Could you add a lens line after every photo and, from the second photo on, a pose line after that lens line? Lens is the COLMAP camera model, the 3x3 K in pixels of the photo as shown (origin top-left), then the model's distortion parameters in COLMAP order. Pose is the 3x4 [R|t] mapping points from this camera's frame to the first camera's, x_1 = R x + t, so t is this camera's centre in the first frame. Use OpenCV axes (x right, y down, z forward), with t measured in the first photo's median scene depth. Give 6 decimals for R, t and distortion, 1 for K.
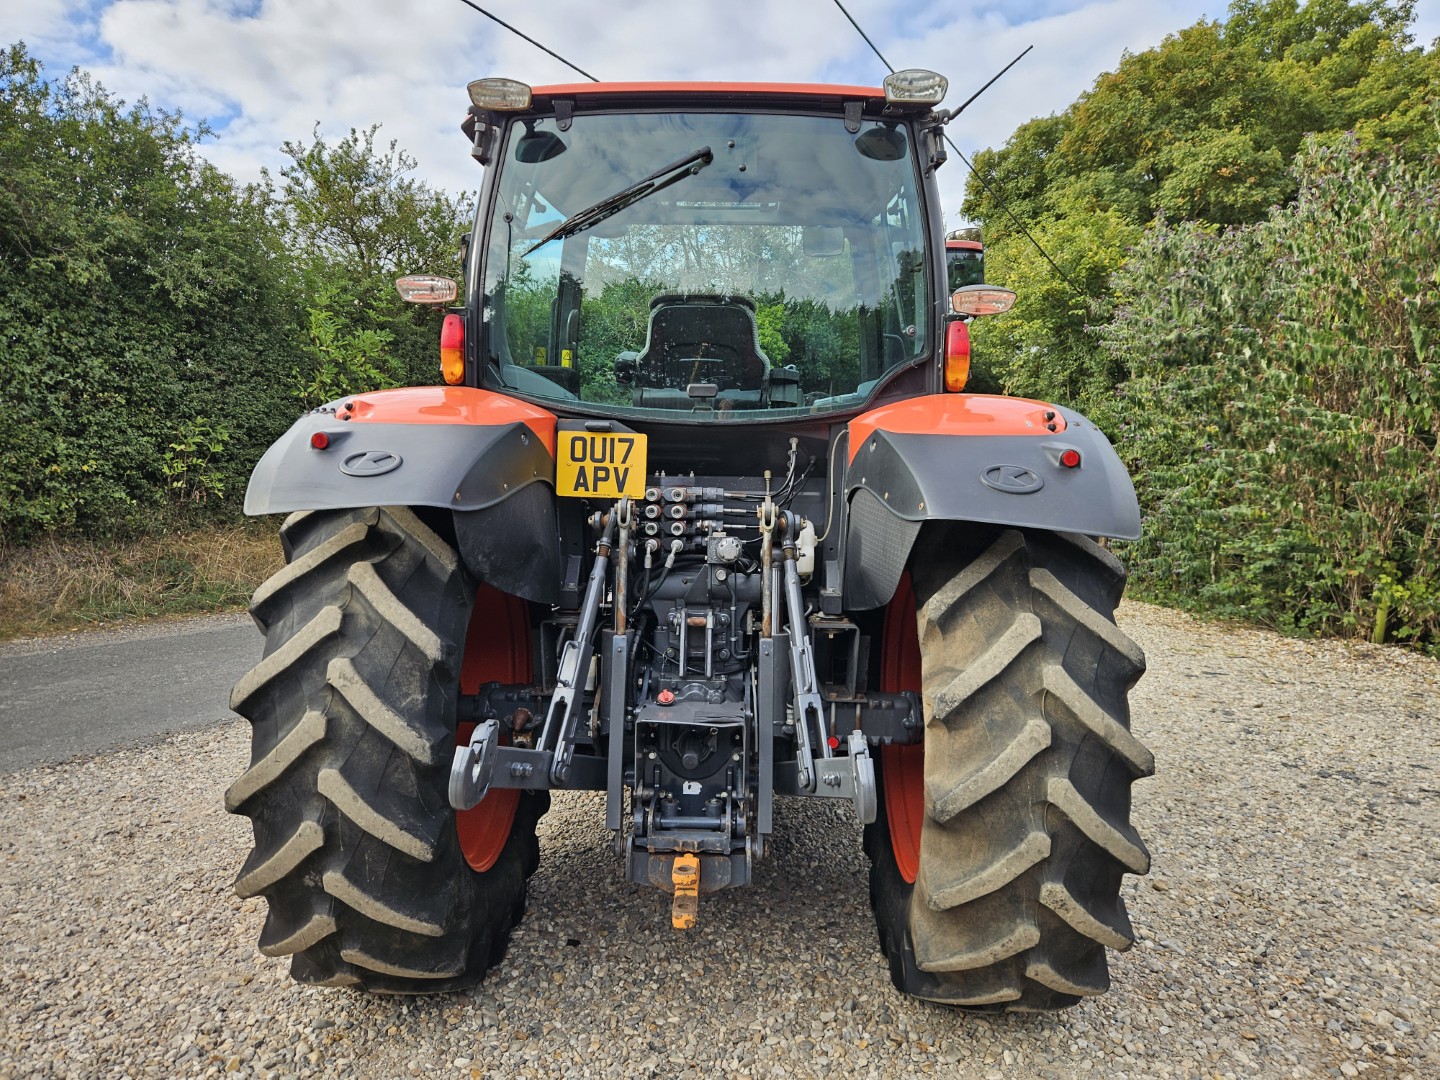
lens RADIAL K [[964.1, 0, 722.2], [0, 964.1, 540.3], [0, 0, 1]] dist [0.029546, -0.012730]
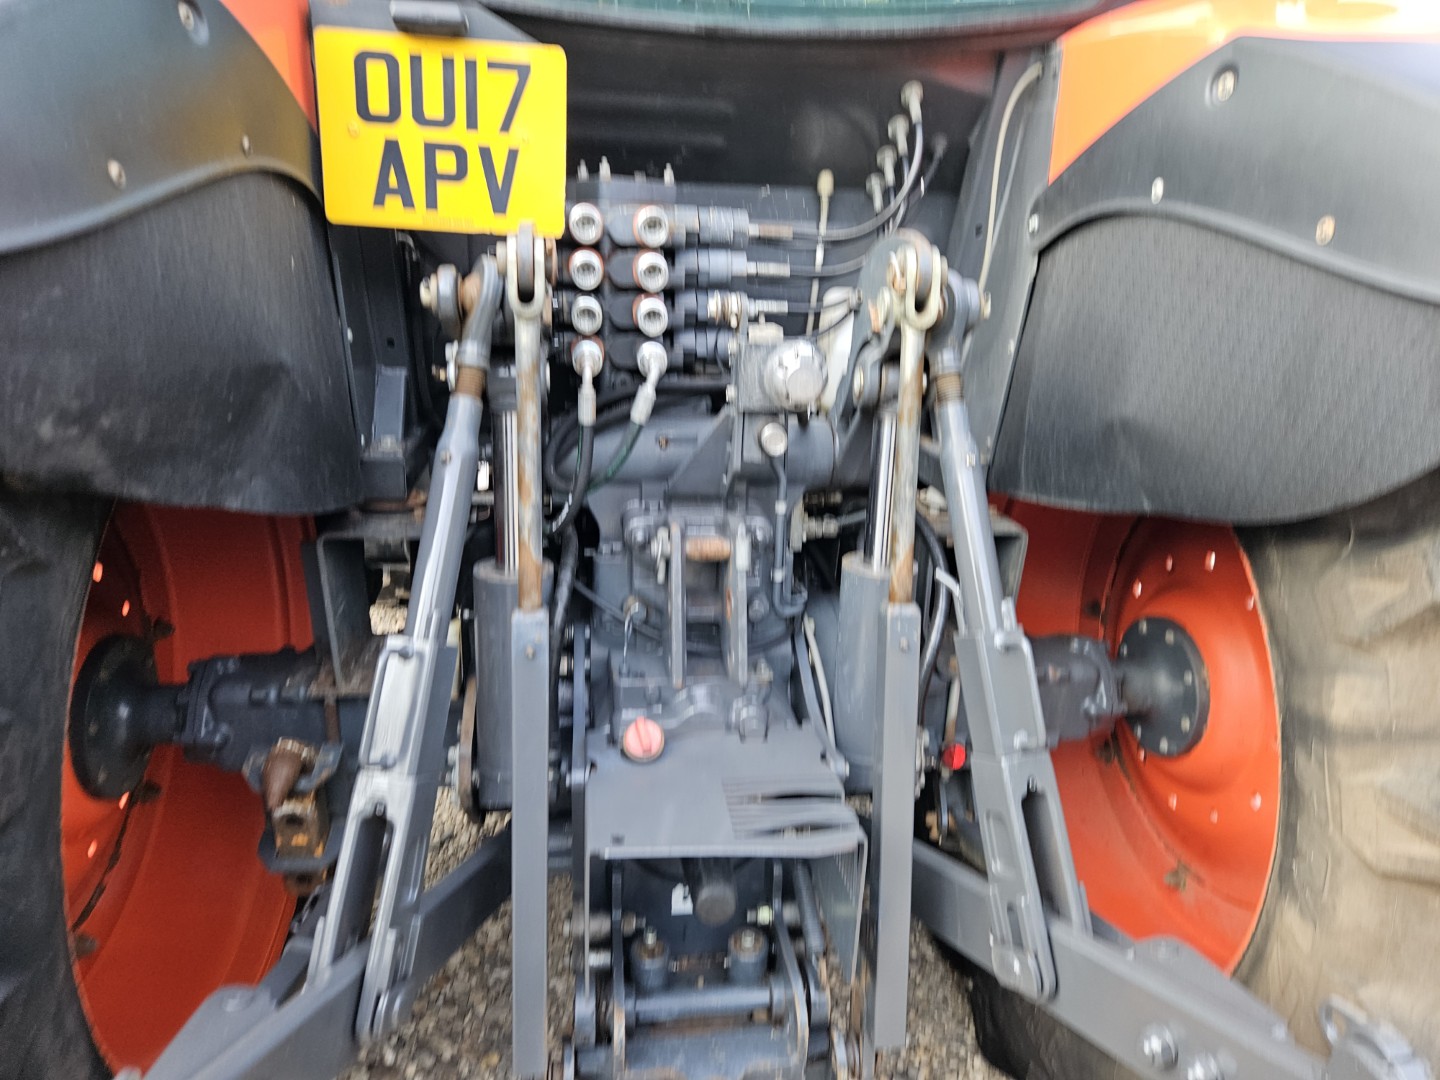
lens RADIAL K [[964.1, 0, 713.0], [0, 964.1, 541.8], [0, 0, 1]] dist [0.029546, -0.012730]
pose [[0.987556, -0.027655, 0.154818, -0.085766], [-0.012243, 0.967912, 0.250991, -0.021915], [-0.156791, -0.249763, 0.955529, 0.589636]]
